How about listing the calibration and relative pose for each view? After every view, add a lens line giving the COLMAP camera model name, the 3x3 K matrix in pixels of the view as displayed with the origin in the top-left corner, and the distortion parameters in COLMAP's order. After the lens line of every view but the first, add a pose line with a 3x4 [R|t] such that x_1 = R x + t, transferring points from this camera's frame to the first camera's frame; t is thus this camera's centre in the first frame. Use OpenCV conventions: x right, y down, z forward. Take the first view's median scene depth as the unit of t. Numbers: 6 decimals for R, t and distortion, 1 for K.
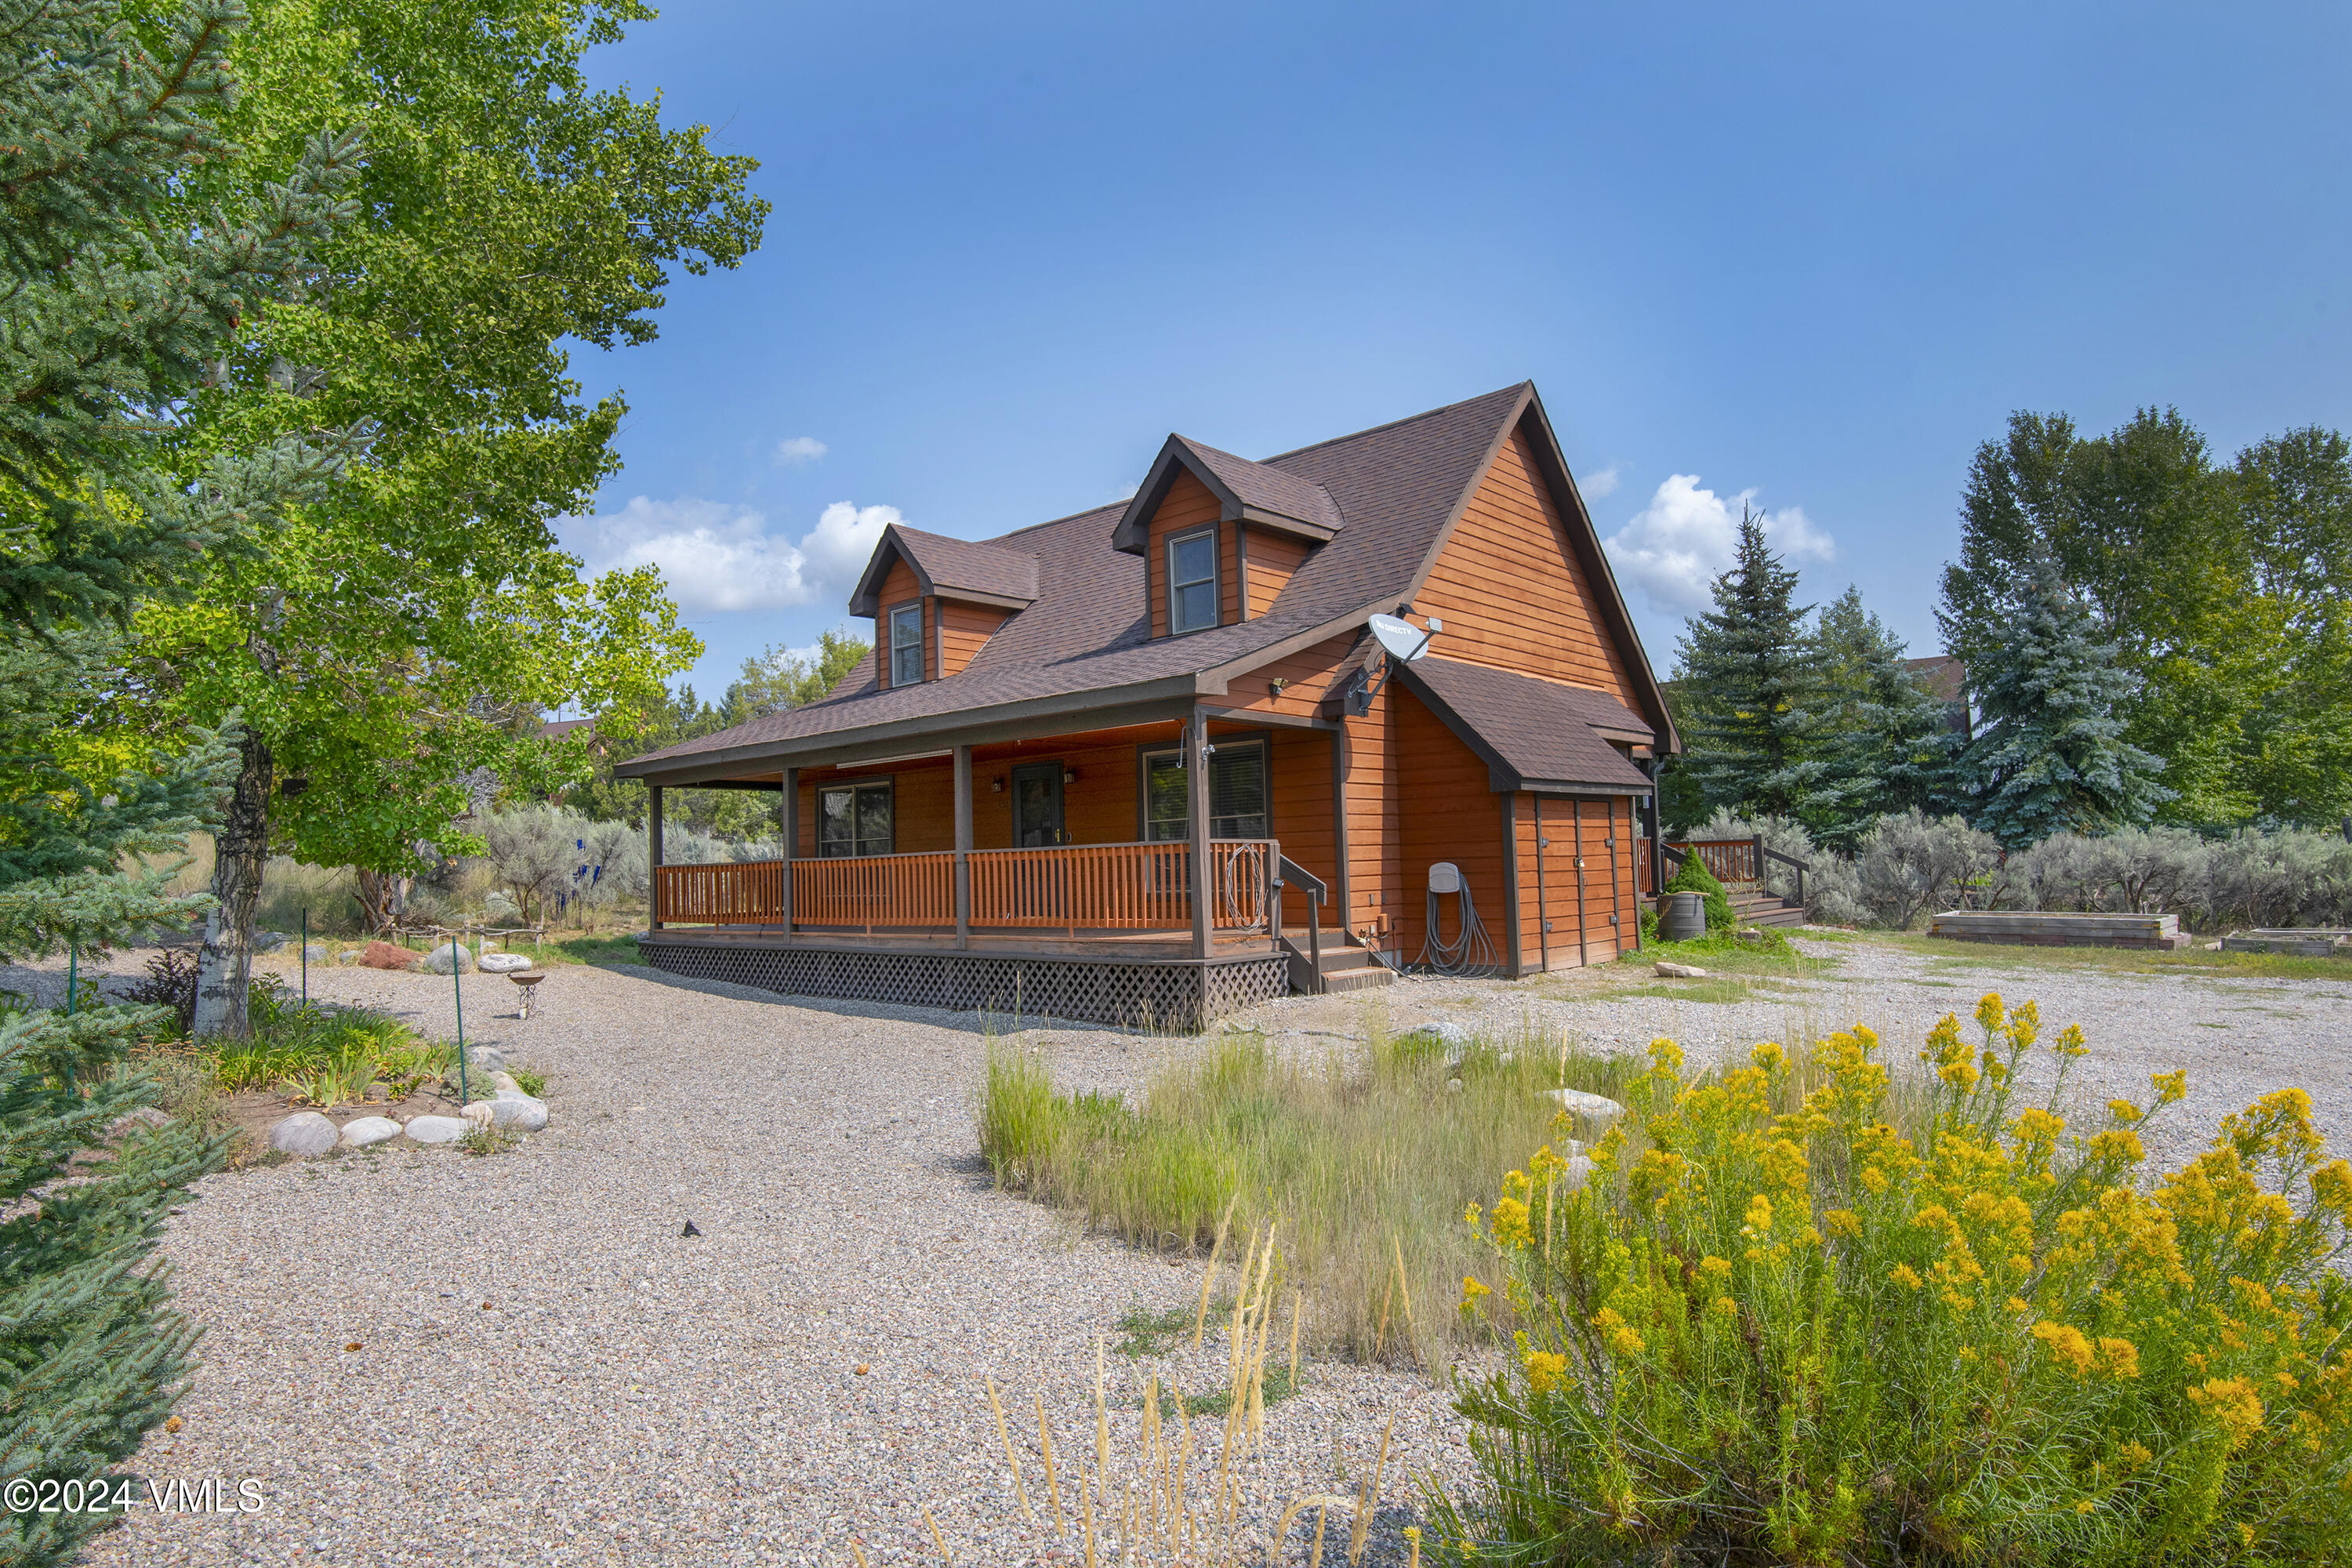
lens RADIAL K [[1288.7, 0, 1124.7], [0, 1288.7, 794.2], [0, 0, 1]] dist [0.000515, 0.000630]
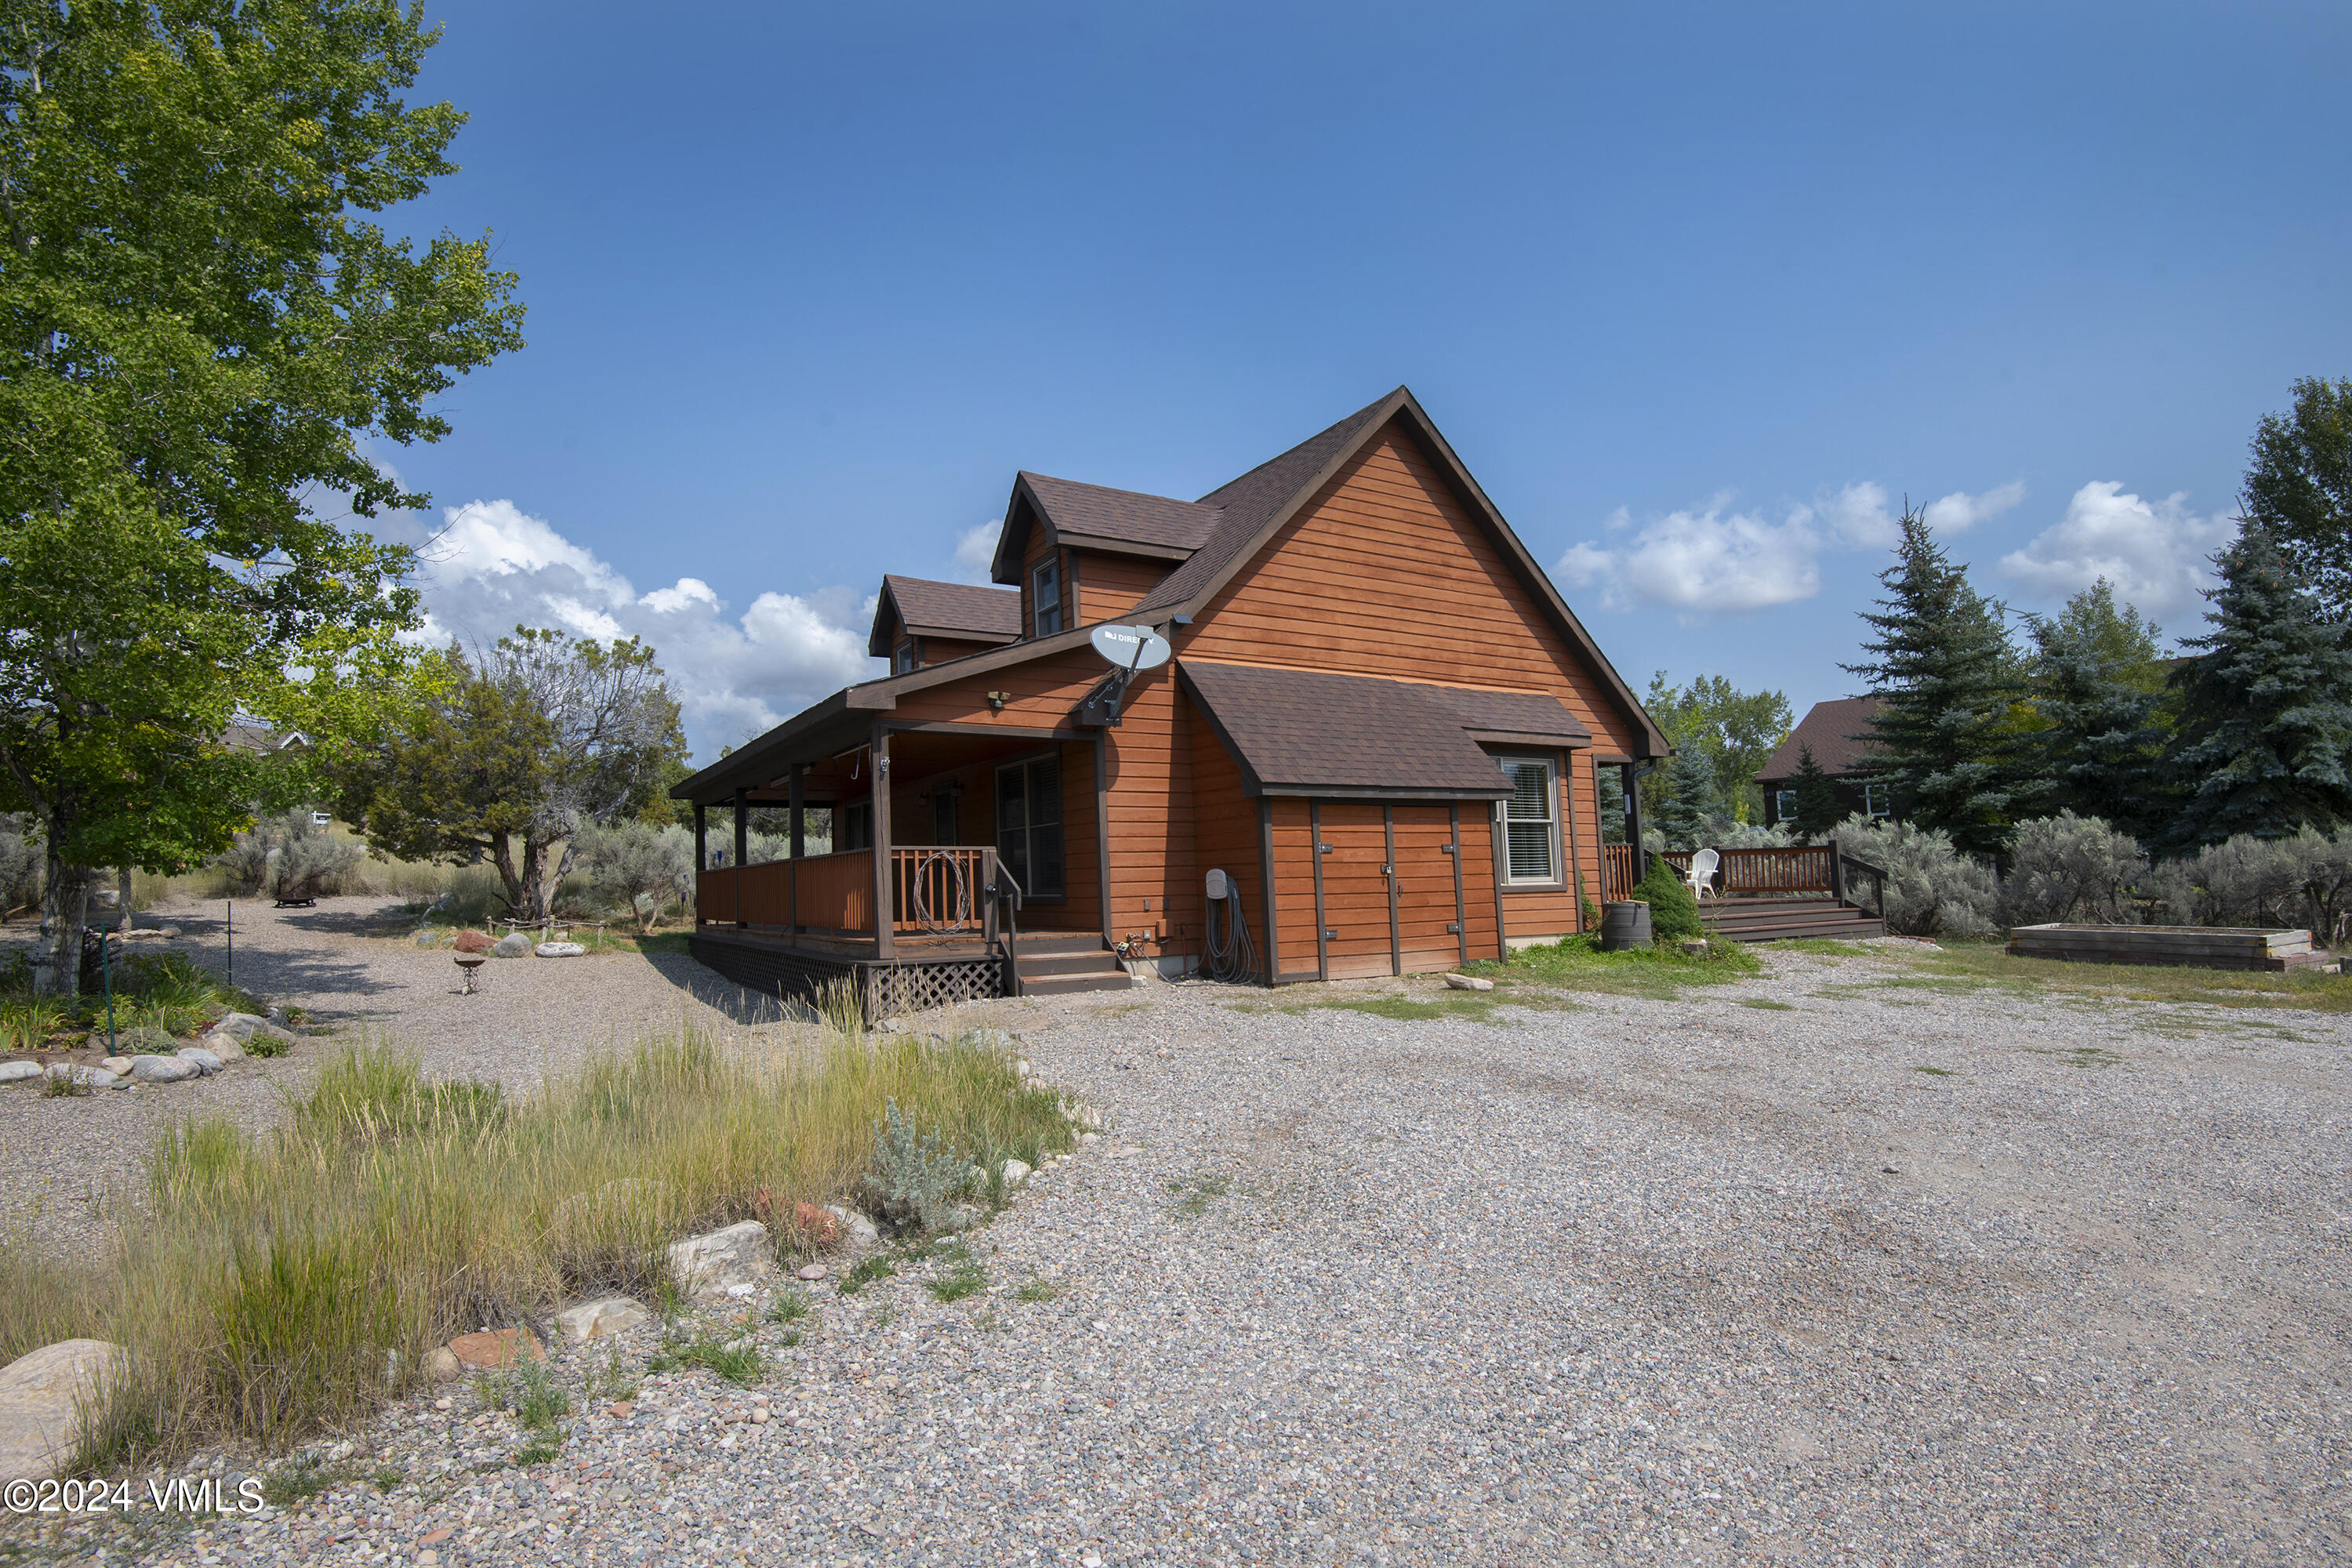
lens RADIAL K [[1121.3, 0, 1217.8], [0, 1121.3, 782.8], [0, 0, 1]] dist [-0.023041, -0.000591]
pose [[0.963215, -0.020145, -0.267976, 0.396191], [0.013077, 0.999519, -0.028137, 0.008614], [0.268414, 0.023597, 0.963015, 0.129235]]
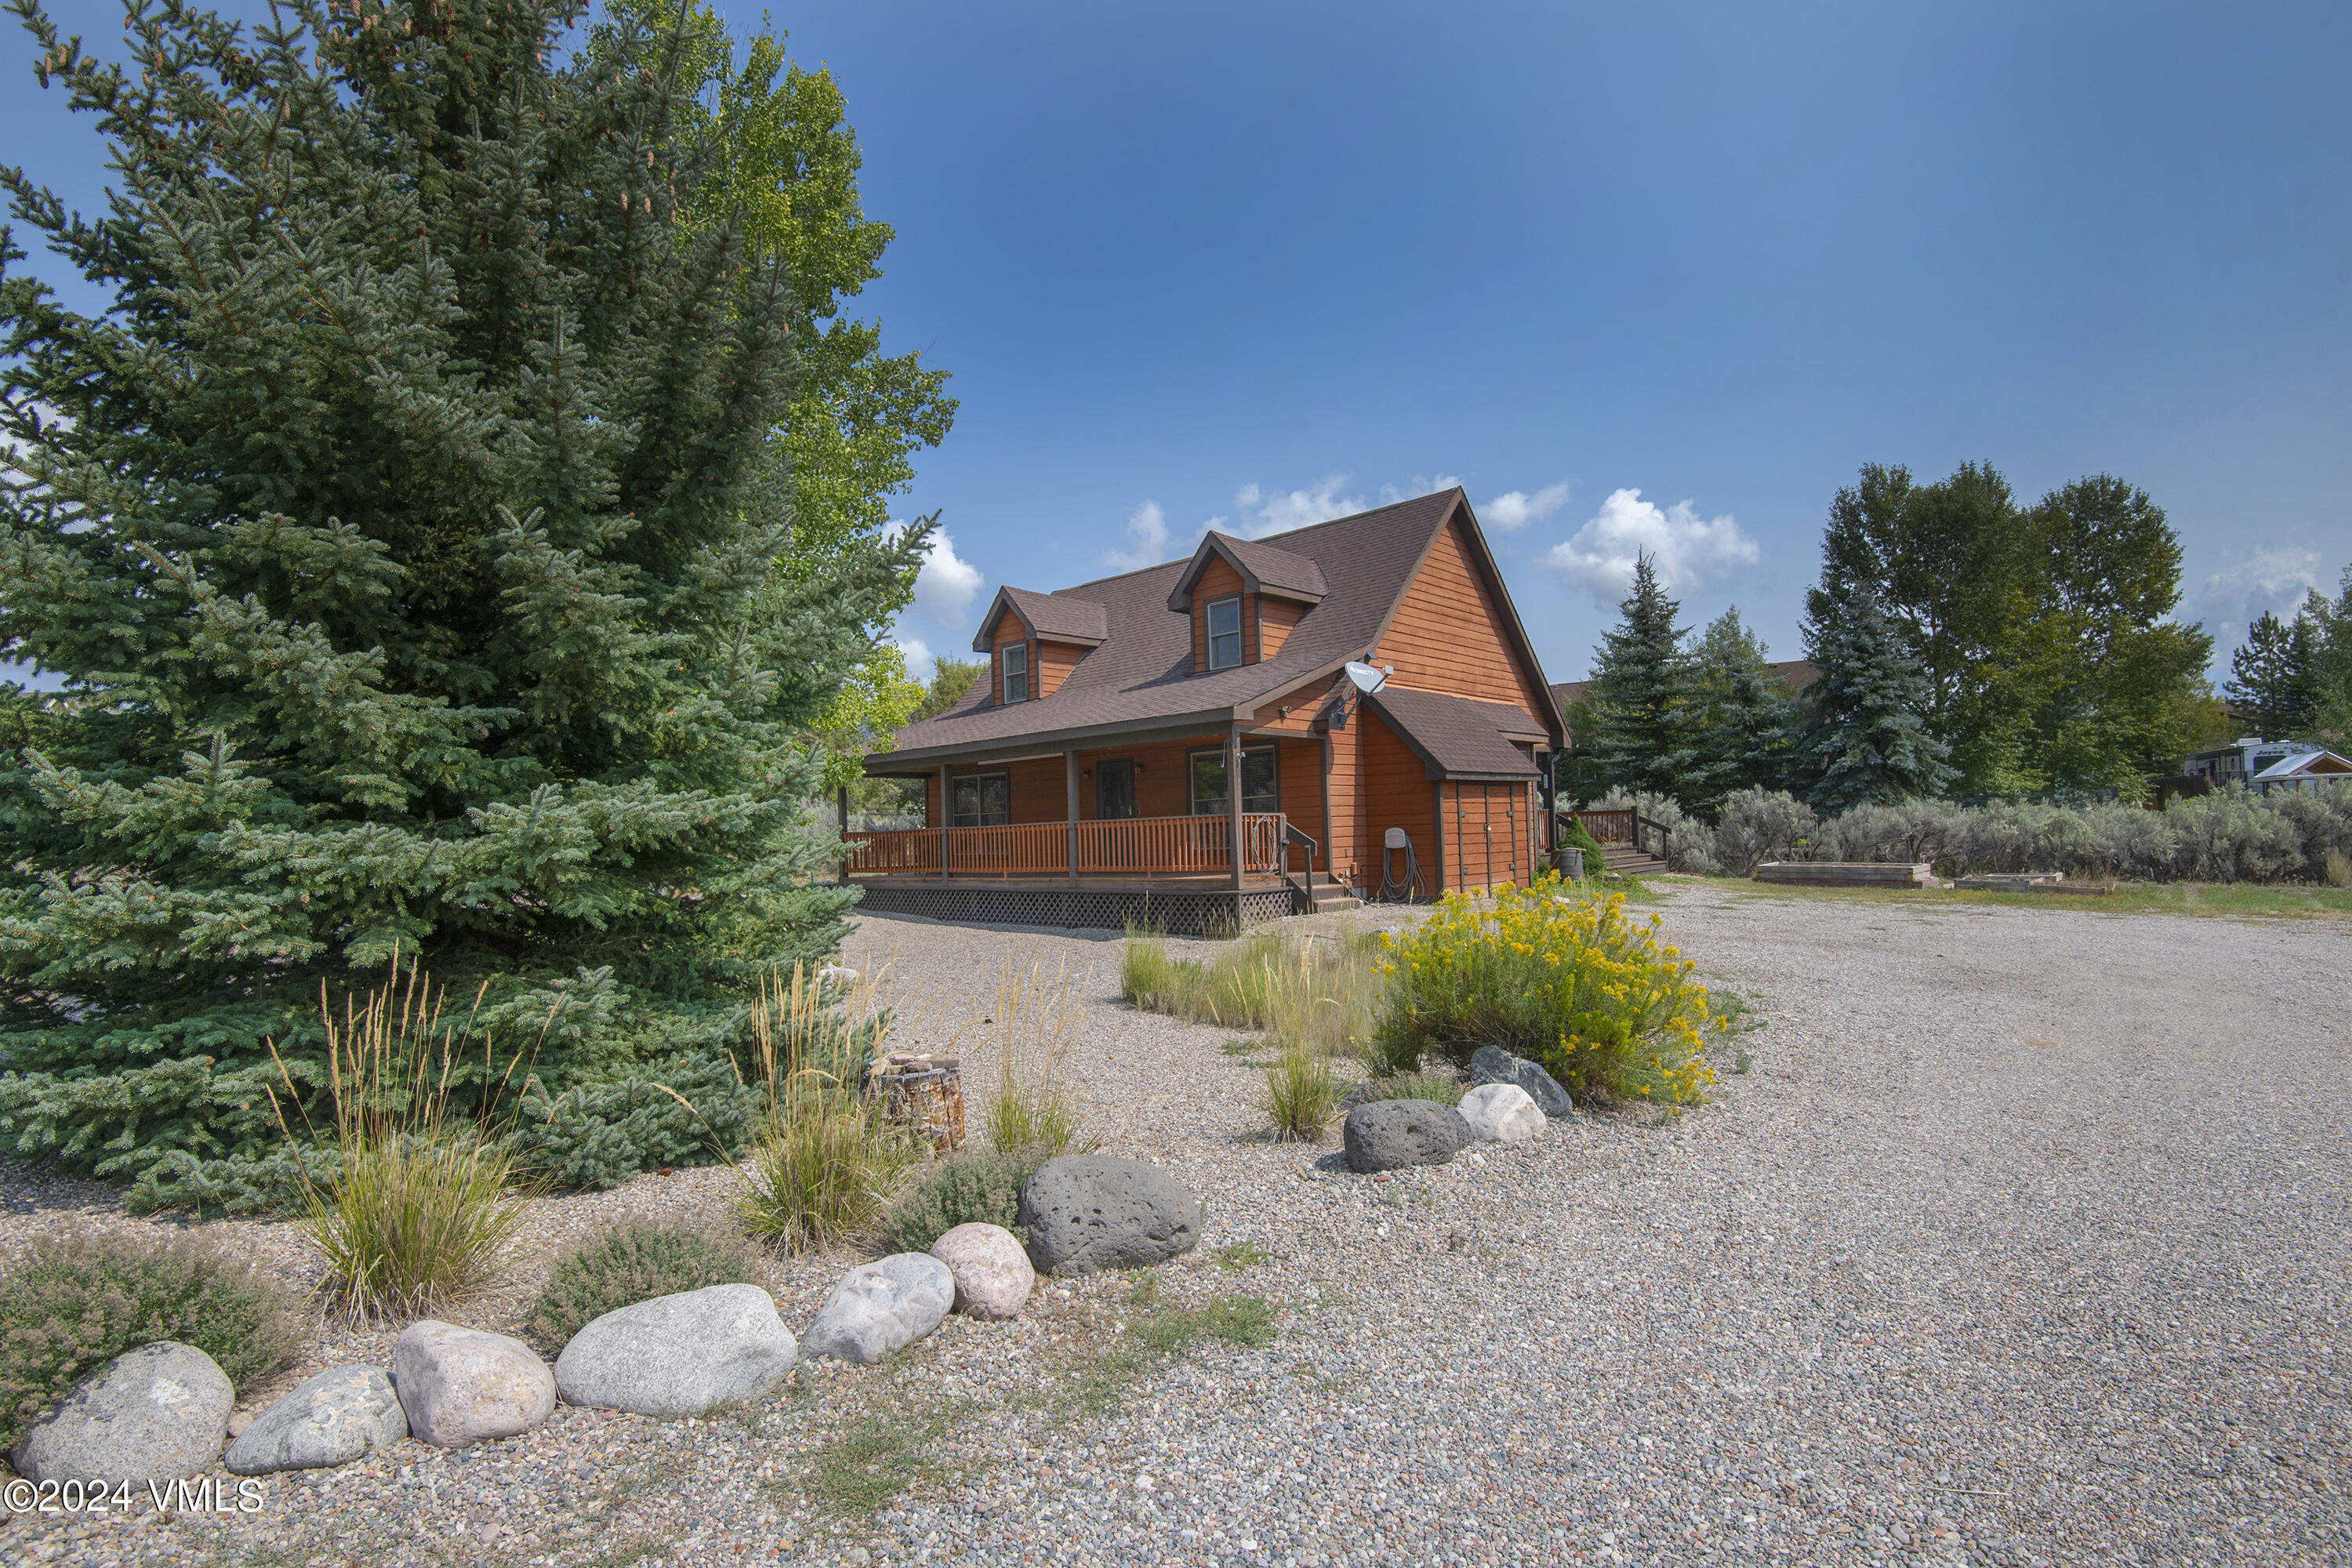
lens RADIAL K [[1137.7, 0, 1170.4], [0, 1137.7, 814.6], [0, 0, 1]] dist [0.027655, -0.024296]
pose [[0.999432, -0.004559, 0.033403, -0.044917], [0.003259, 0.999239, 0.038875, -0.011465], [-0.033555, -0.038744, 0.998686, -0.245740]]
